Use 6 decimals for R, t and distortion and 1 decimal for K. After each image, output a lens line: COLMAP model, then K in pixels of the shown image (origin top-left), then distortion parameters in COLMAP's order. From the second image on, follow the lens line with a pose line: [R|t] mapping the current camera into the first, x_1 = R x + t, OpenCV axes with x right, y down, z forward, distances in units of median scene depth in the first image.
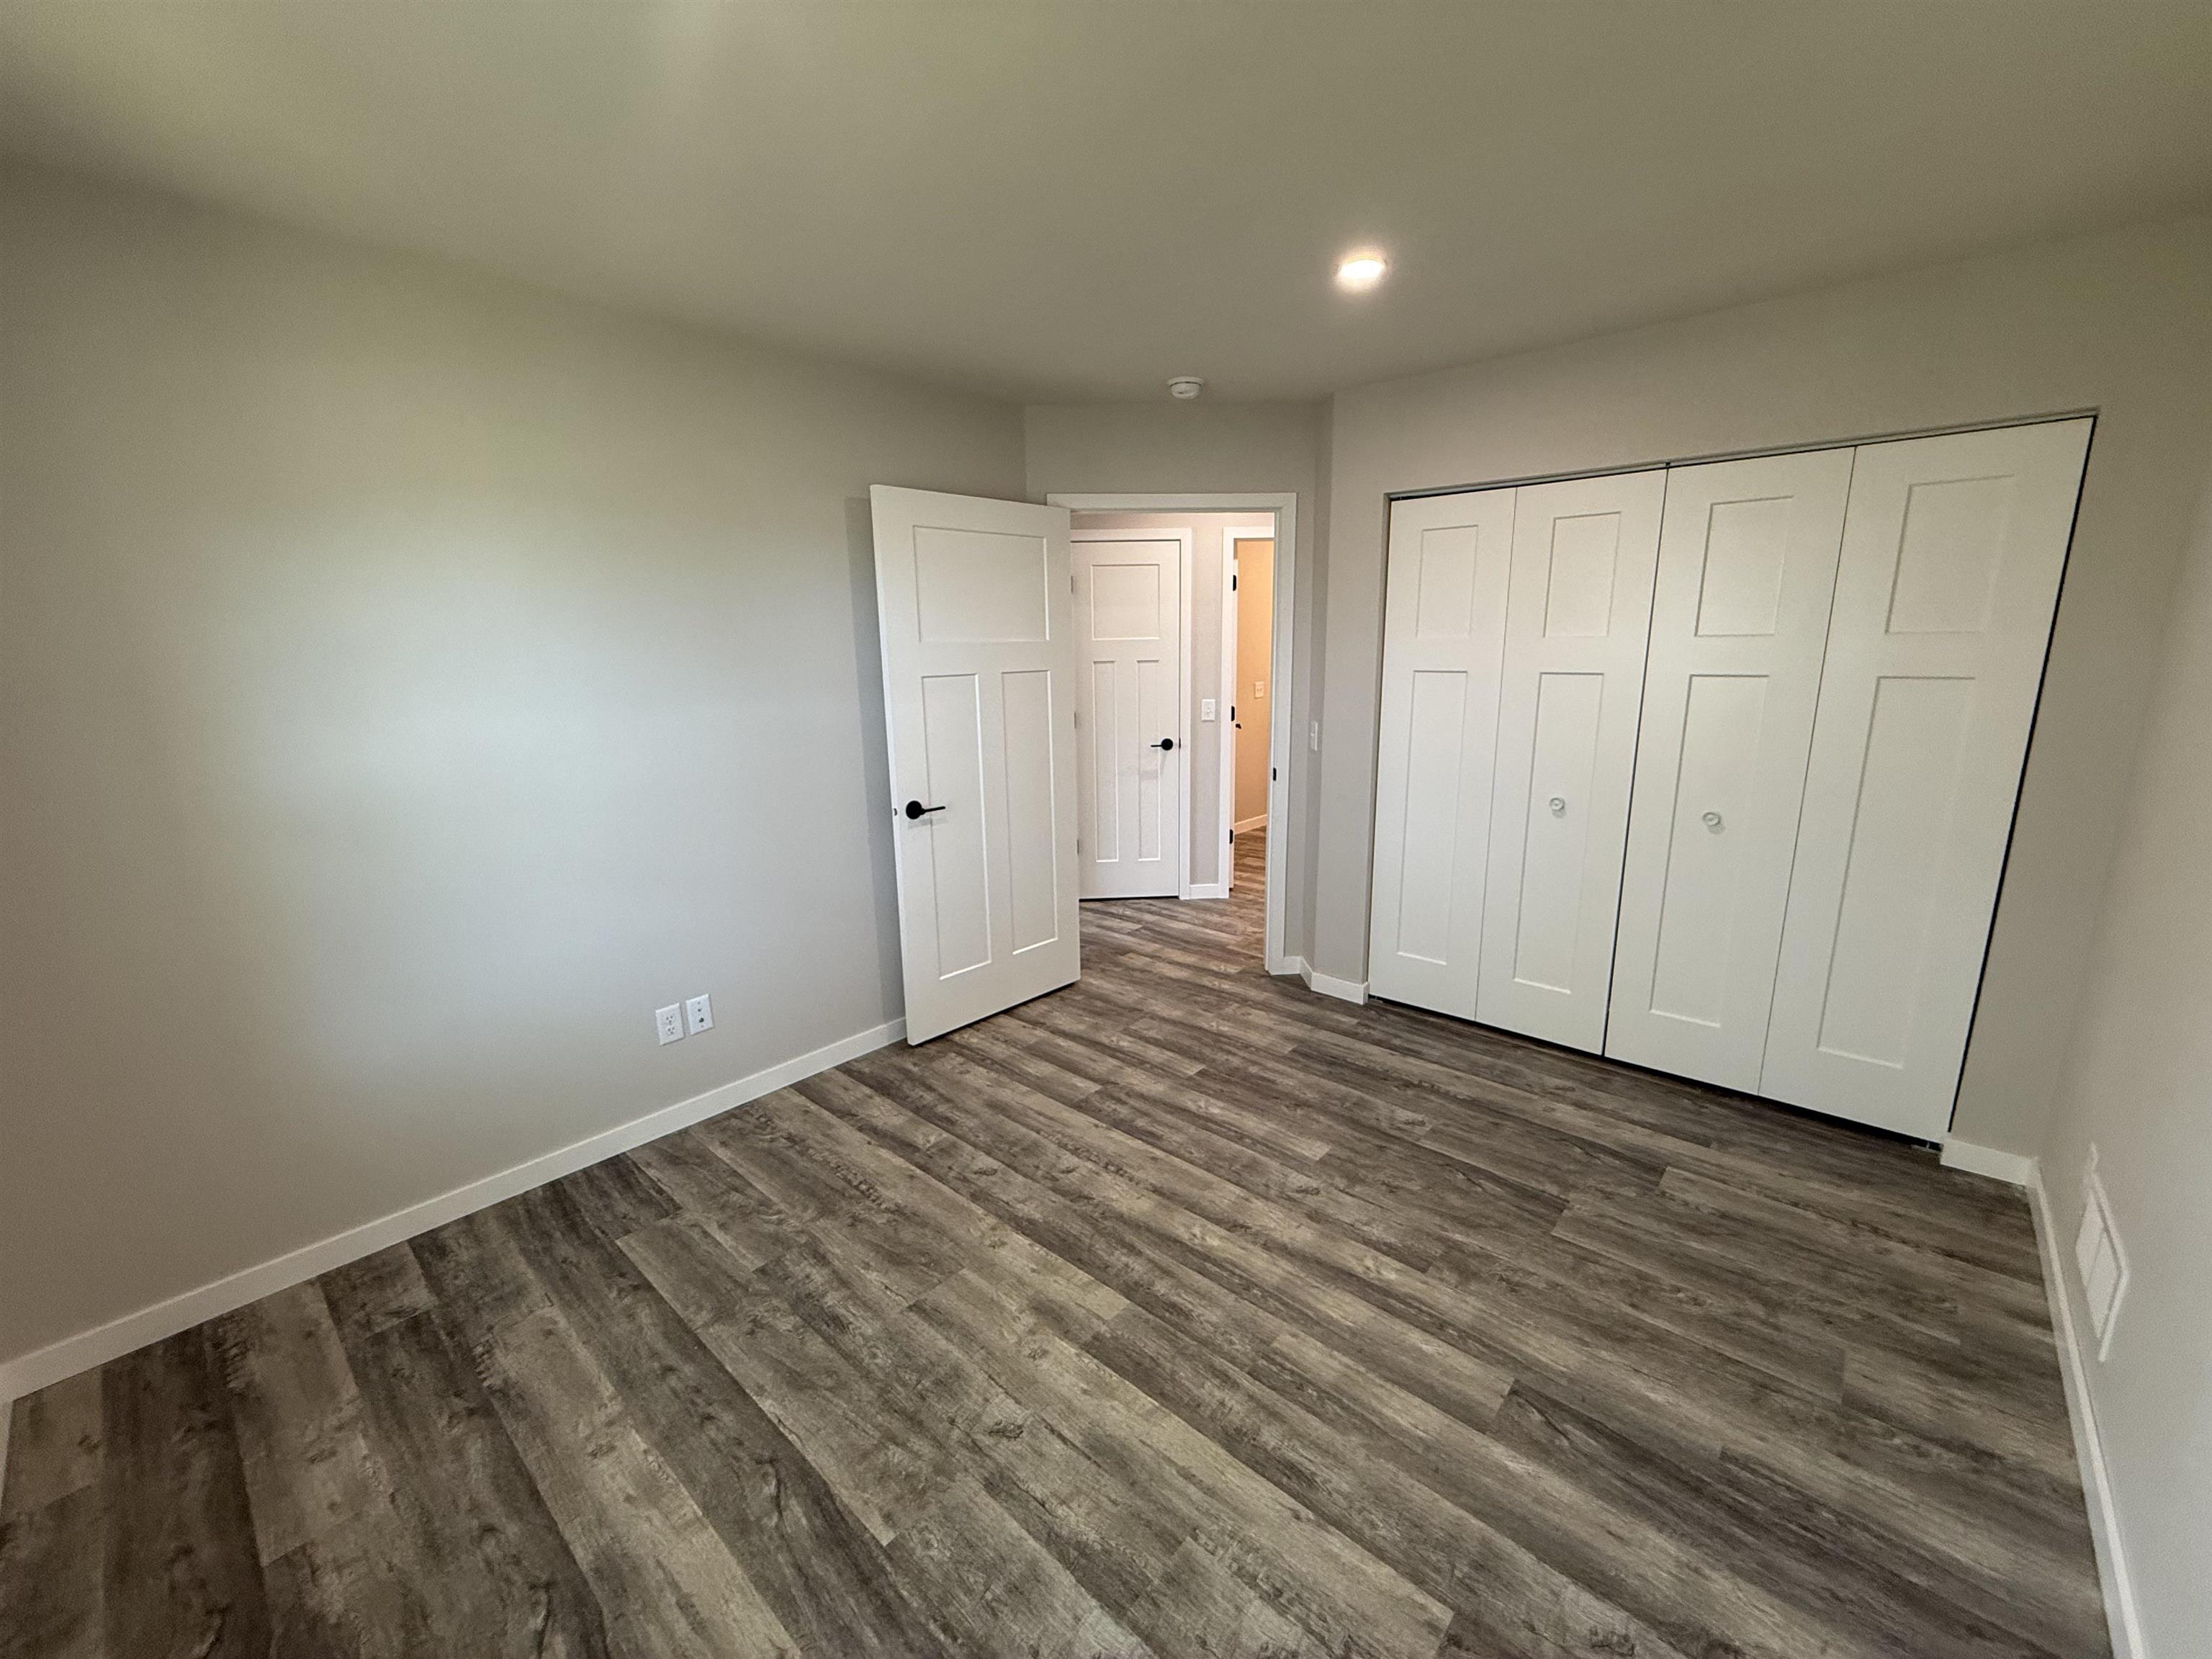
lens RADIAL K [[884.5, 0, 1100.5], [0, 884.5, 829.4], [0, 0, 1]] dist [0.001987, 0.000433]
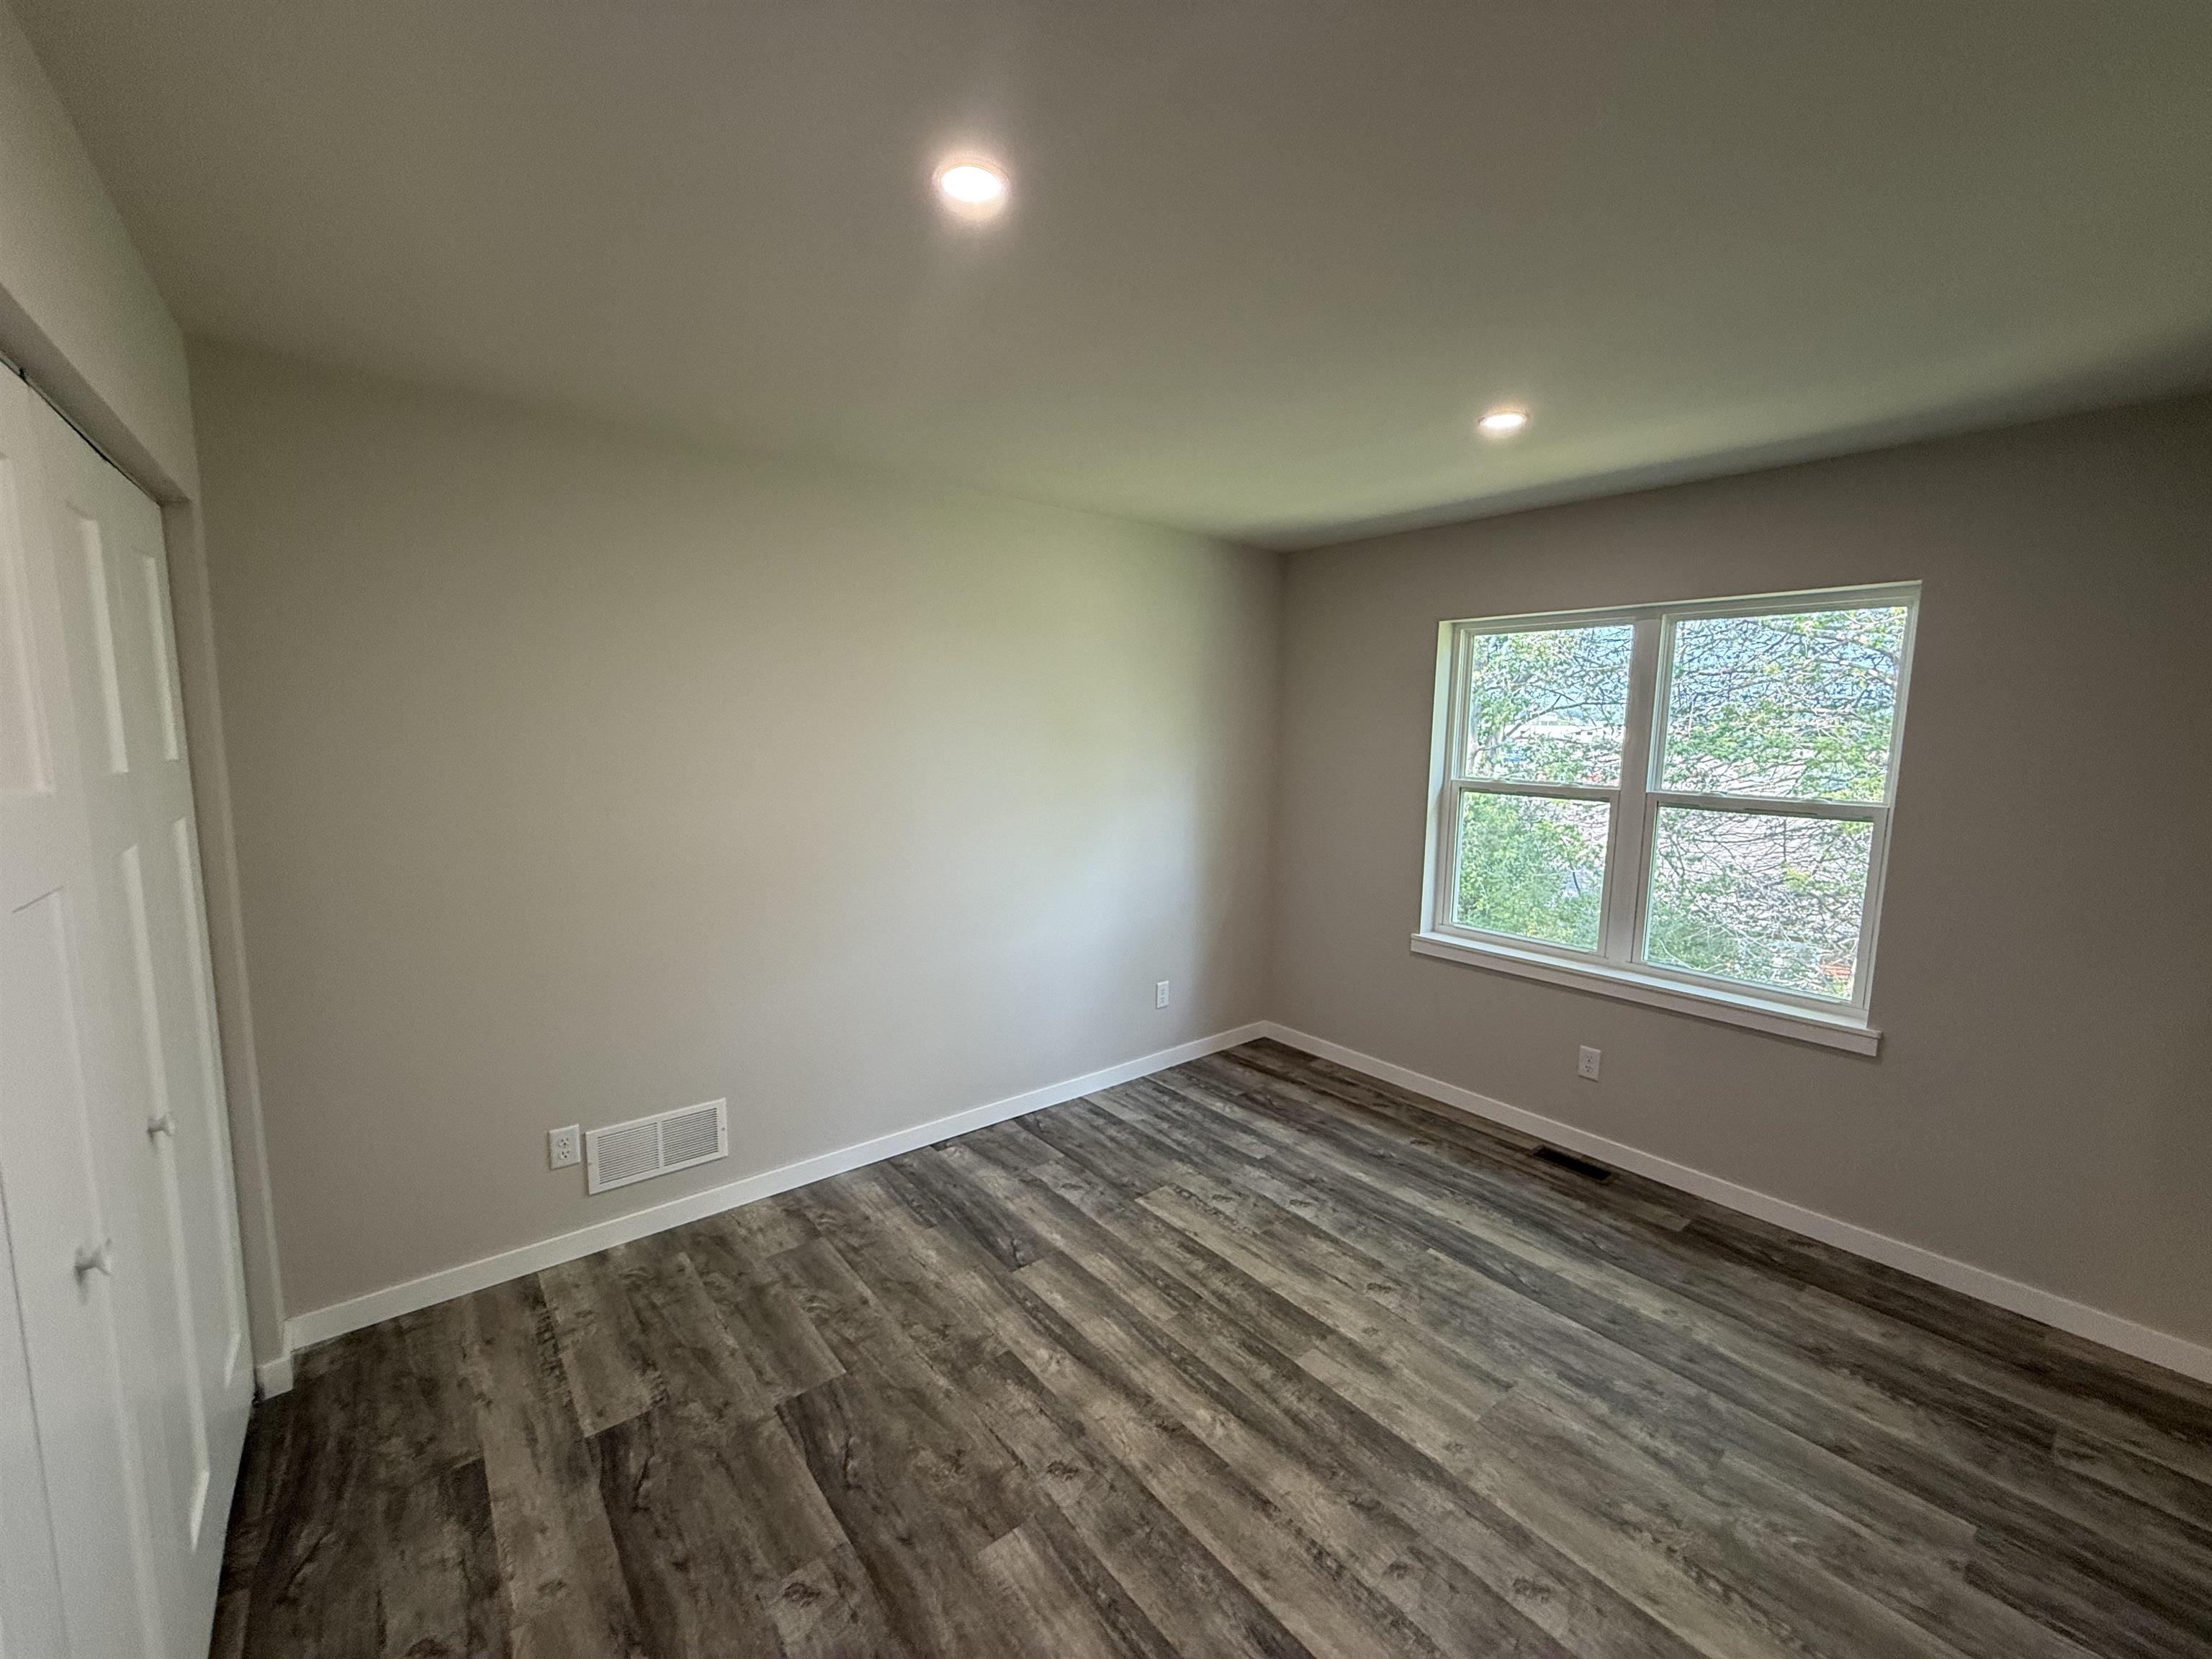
lens RADIAL K [[919.9, 0, 1097.8], [0, 919.9, 840.4], [0, 0, 1]] dist [0.002289, 0.000331]
pose [[-0.988154, -0.017799, 0.152429, 0.109536], [0.034531, 0.941994, 0.333848, -0.437908], [-0.149529, 0.335157, -0.930221, 1.833812]]
